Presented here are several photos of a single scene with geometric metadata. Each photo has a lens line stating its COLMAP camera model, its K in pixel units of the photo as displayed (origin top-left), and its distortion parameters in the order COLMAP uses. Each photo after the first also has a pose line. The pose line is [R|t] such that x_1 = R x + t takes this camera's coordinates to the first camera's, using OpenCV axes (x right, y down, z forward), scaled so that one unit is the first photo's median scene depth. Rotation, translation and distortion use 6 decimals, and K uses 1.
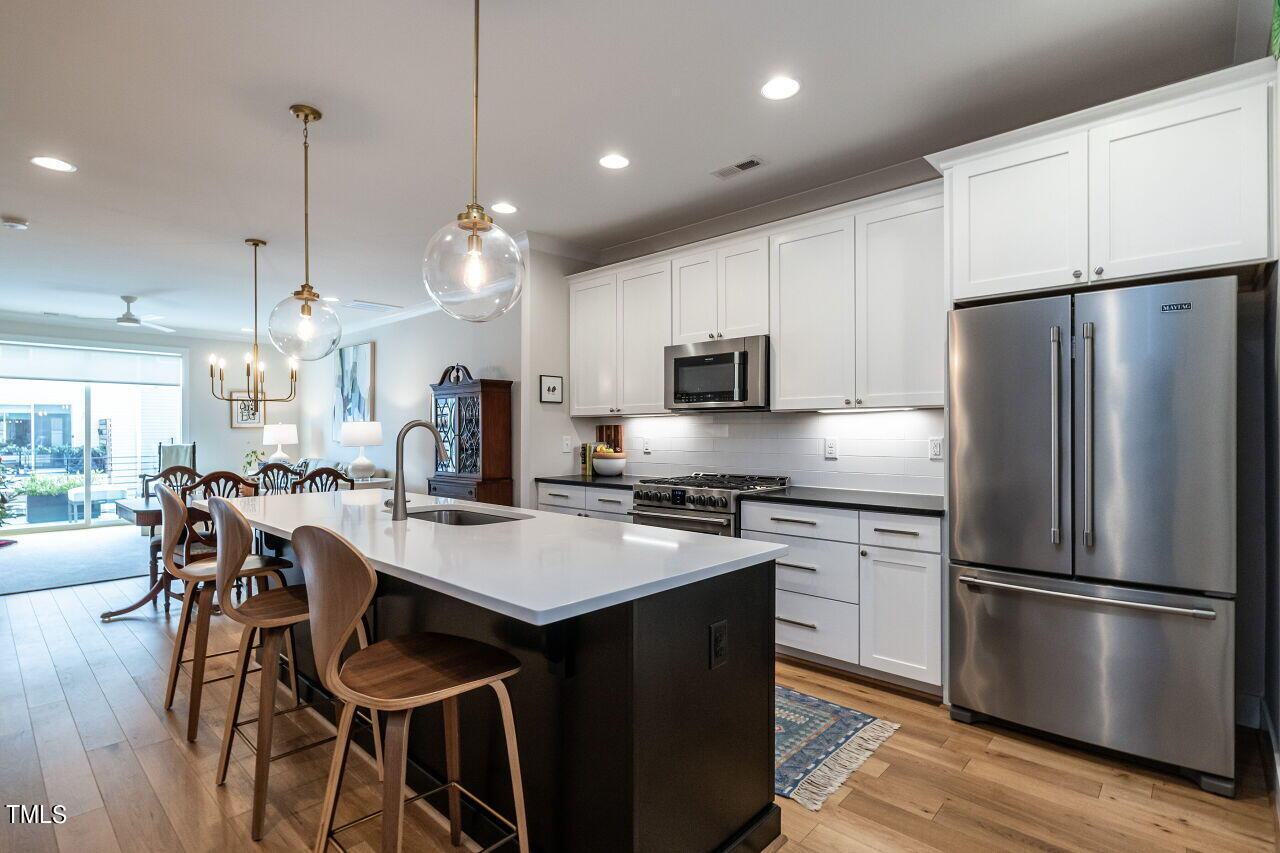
lens RADIAL K [[667.1, 0, 696.1], [0, 667.1, 431.3], [0, 0, 1]] dist [-0.014343, -0.001146]
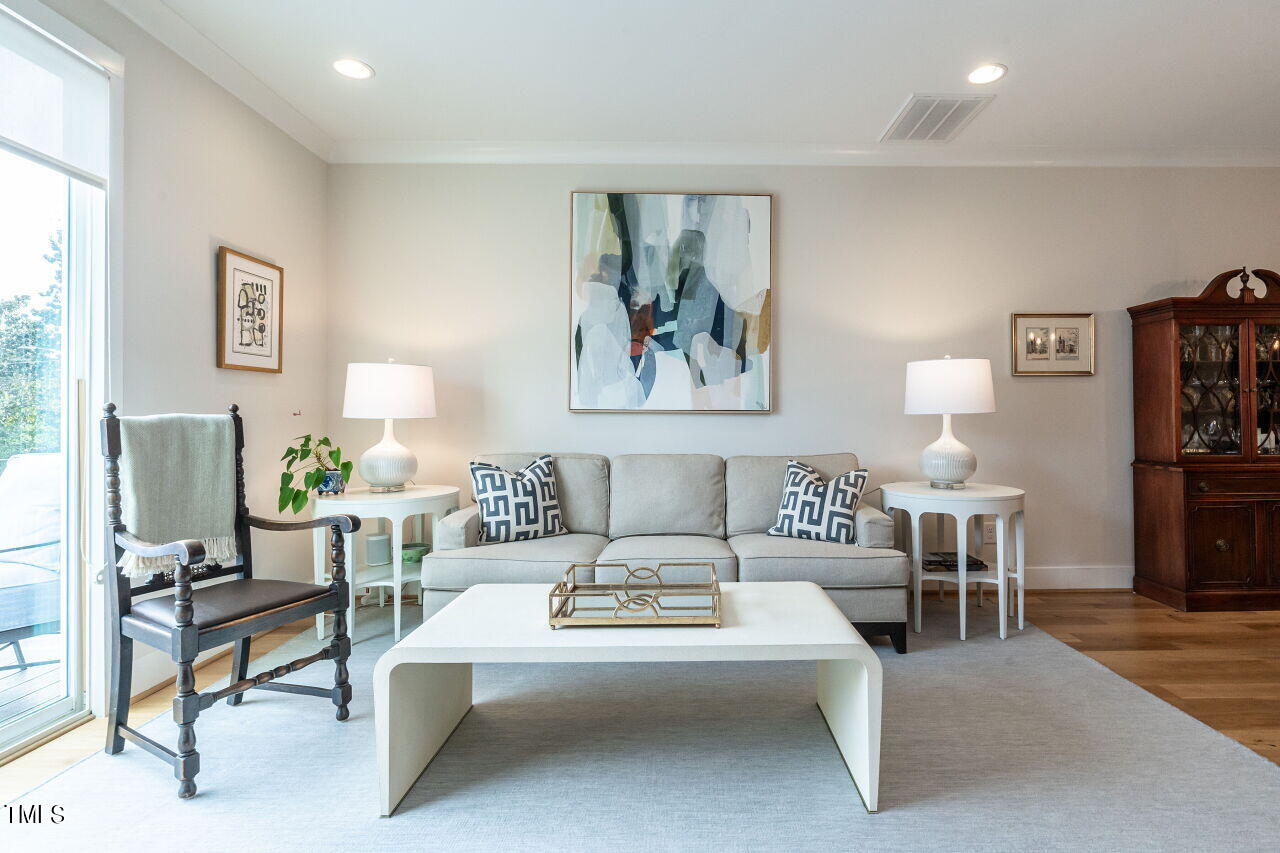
lens RADIAL K [[646.9, 0, 684.1], [0, 646.9, 412.5], [0, 0, 1]] dist [-0.015299, 0.001218]
pose [[0.726057, 0.007810, 0.687590, -0.803206], [0.005104, 0.999847, -0.016746, 0.024195], [-0.687615, 0.015668, 0.725906, 0.682058]]
